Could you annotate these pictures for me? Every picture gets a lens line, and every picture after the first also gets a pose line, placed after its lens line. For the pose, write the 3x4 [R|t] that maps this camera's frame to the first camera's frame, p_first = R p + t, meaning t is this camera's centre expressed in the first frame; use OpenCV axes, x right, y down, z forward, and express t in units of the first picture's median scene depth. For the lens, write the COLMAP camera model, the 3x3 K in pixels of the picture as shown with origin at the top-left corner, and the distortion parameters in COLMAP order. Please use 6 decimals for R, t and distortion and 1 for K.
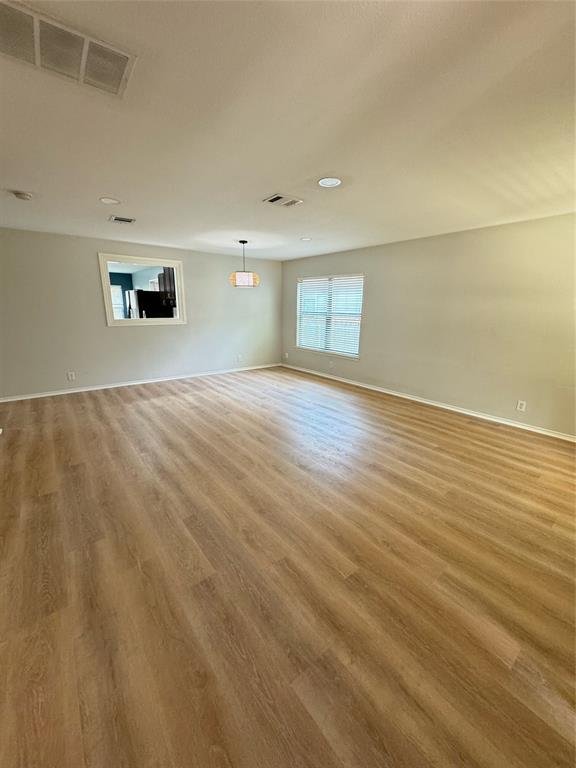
lens RADIAL K [[309.1, 0, 287.1], [0, 309.1, 383.9], [0, 0, 1]] dist [-0.001403, 0.000169]
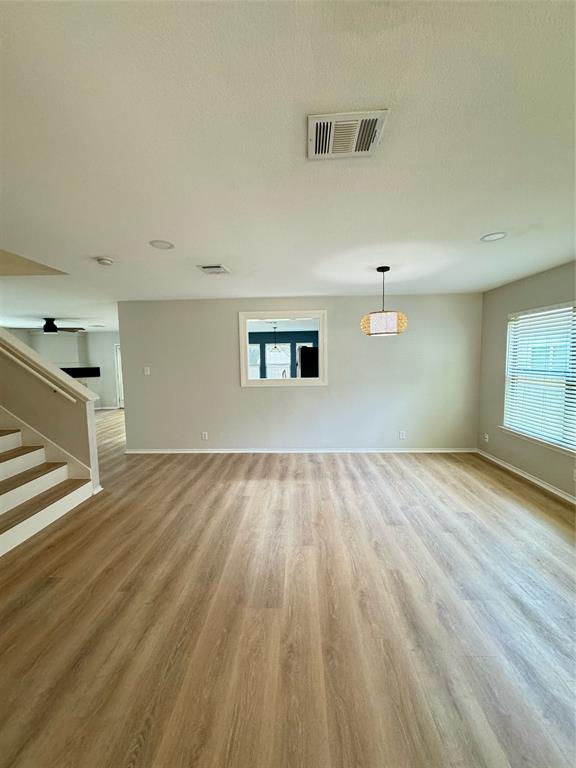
lens RADIAL K [[309.1, 0, 283.8], [0, 309.1, 384.2], [0, 0, 1]] dist [-0.001403, 0.000169]
pose [[0.763388, 0.027381, -0.645360, 0.123606], [-0.133246, 0.984288, -0.115854, -0.107814], [0.632048, 0.174433, 0.755042, 0.392948]]
